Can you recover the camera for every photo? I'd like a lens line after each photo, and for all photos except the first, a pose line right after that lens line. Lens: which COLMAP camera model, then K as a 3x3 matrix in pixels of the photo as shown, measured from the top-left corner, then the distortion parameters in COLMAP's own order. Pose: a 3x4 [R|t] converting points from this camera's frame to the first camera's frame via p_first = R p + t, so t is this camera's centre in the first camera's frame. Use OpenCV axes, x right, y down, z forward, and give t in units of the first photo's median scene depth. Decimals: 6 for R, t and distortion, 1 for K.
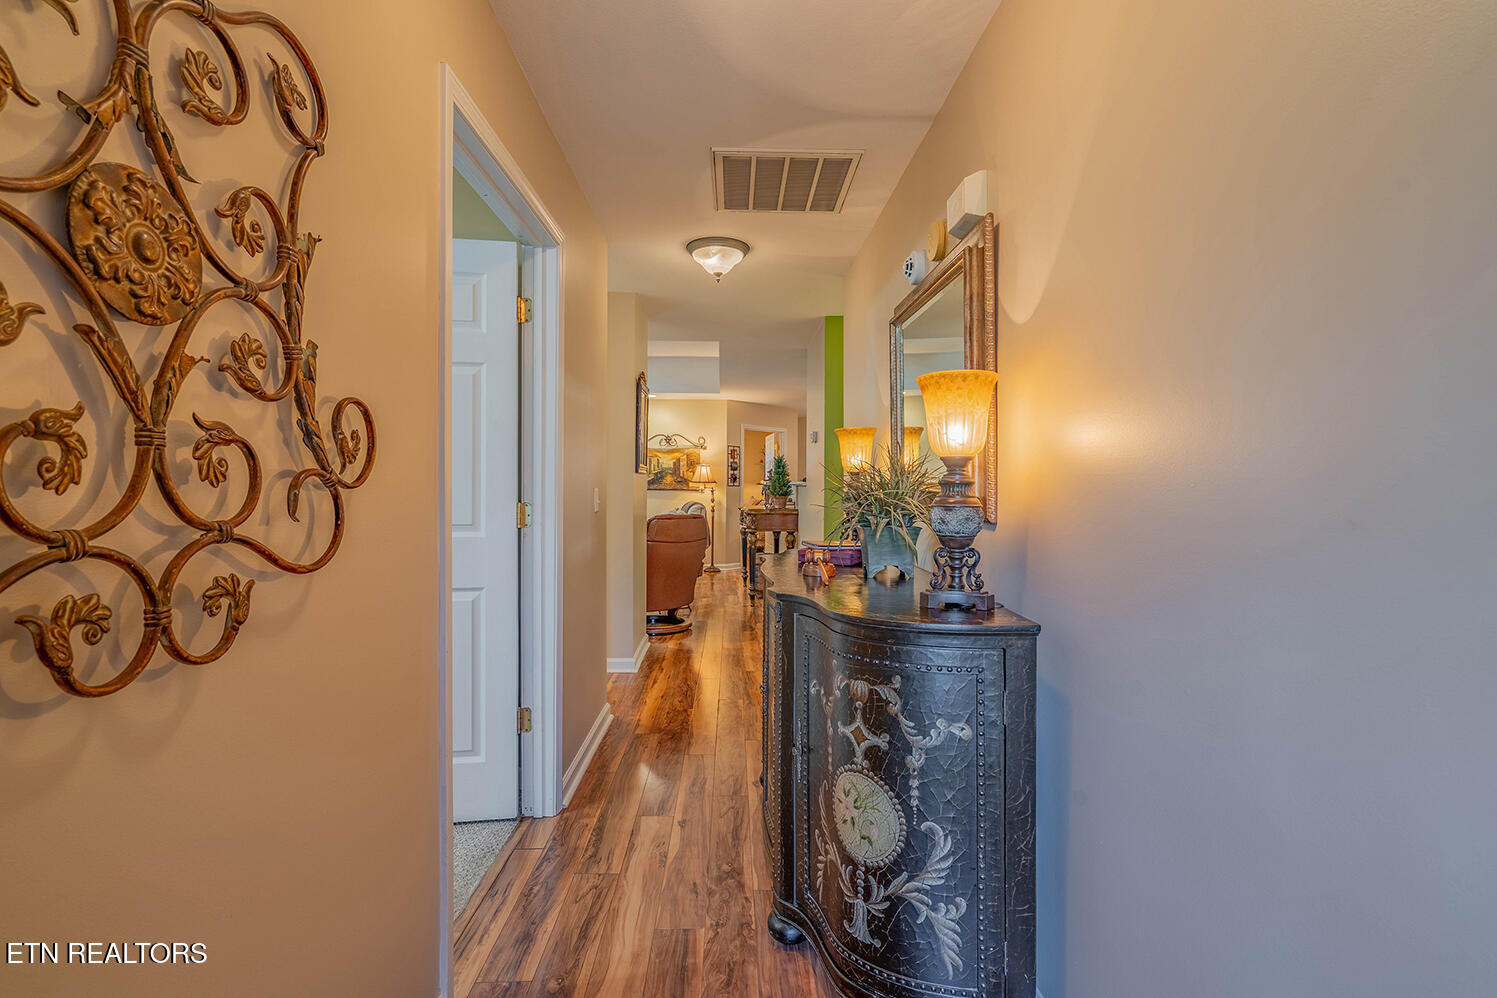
lens RADIAL K [[672.1, 0, 748.2], [0, 672.1, 492.6], [0, 0, 1]] dist [0.010234, 0.000066]
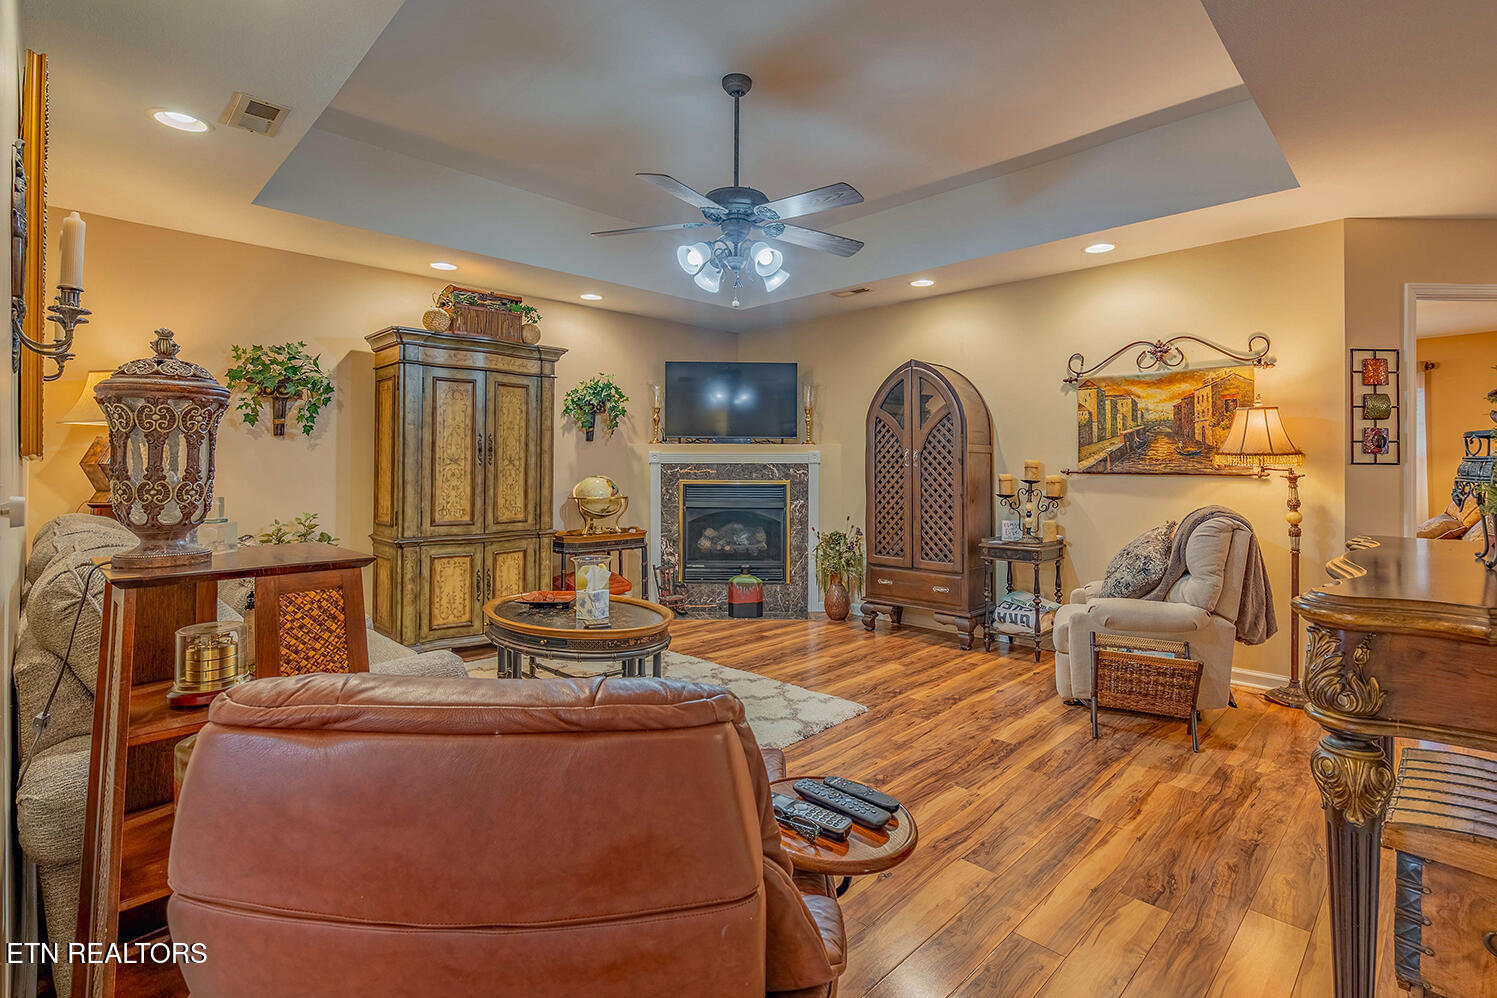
lens RADIAL K [[672.1, 0, 785.4], [0, 672.1, 459.7], [0, 0, 1]] dist [0.010234, 0.000066]
pose [[0.687441, -0.007217, -0.726205, 0.022914], [-0.008427, 0.999804, -0.017913, -0.003453], [0.726192, 0.018434, 0.687245, 0.549912]]
